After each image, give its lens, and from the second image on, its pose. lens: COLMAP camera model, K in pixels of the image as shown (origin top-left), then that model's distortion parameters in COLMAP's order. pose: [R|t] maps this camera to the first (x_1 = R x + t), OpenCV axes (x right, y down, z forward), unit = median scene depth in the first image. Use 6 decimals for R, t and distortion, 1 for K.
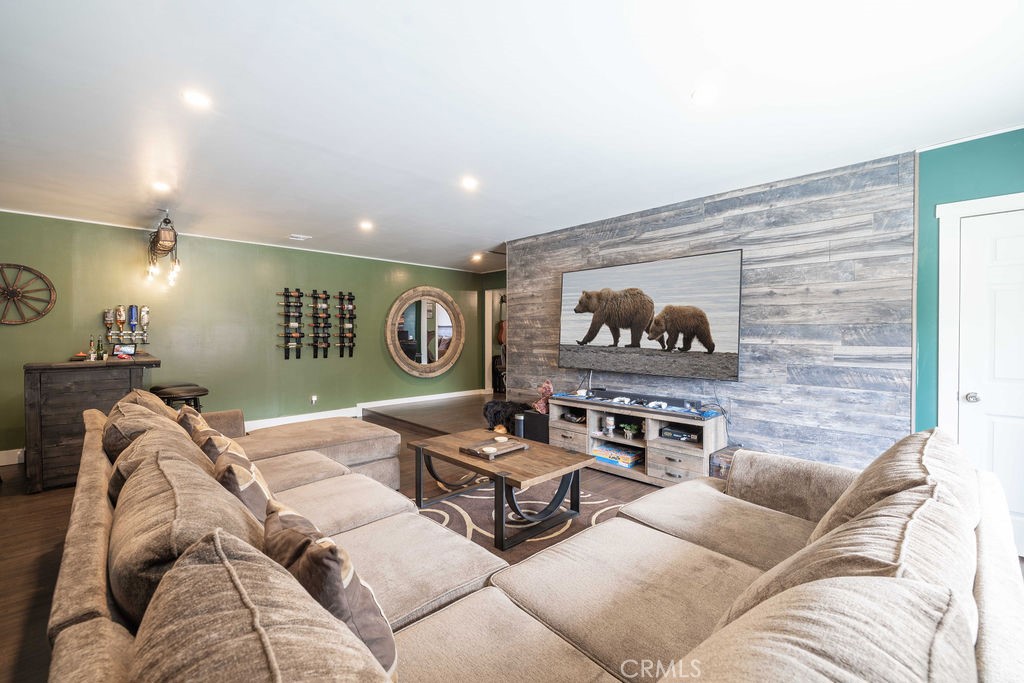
lens RADIAL K [[432.4, 0, 510.4], [0, 432.4, 339.5], [0, 0, 1]] dist [-0.000500, 0.000768]
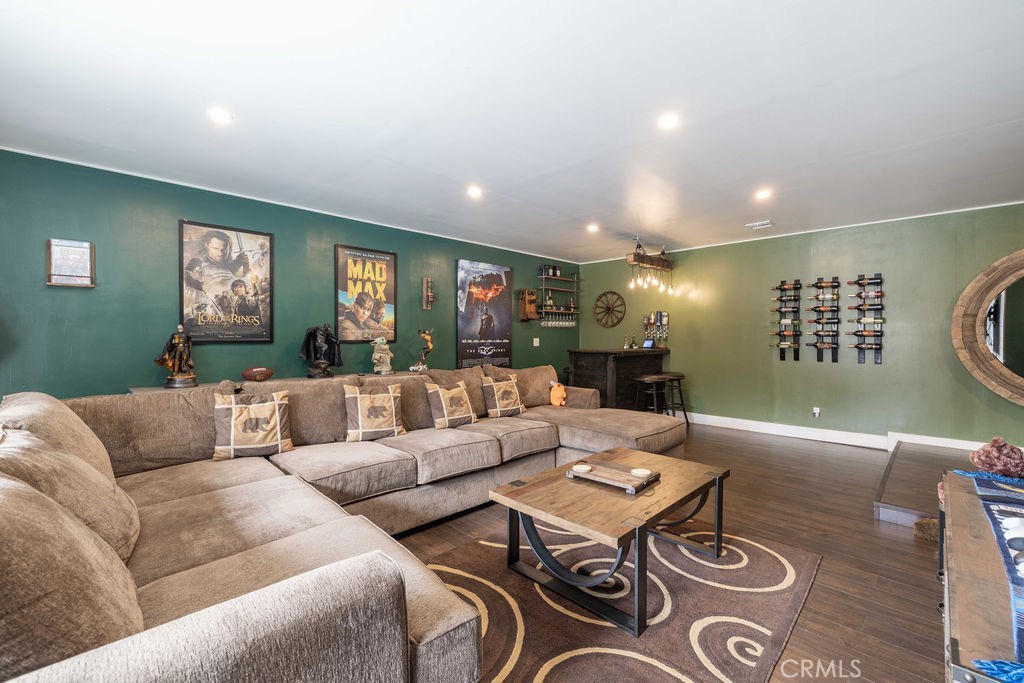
lens RADIAL K [[432.4, 0, 508.9], [0, 432.4, 340.4], [0, 0, 1]] dist [-0.000500, 0.000768]
pose [[0.017548, 0.008543, -0.999810, 0.368585], [-0.014578, 0.999859, 0.008287, 0.006026], [0.999740, 0.014429, 0.017670, 0.414814]]
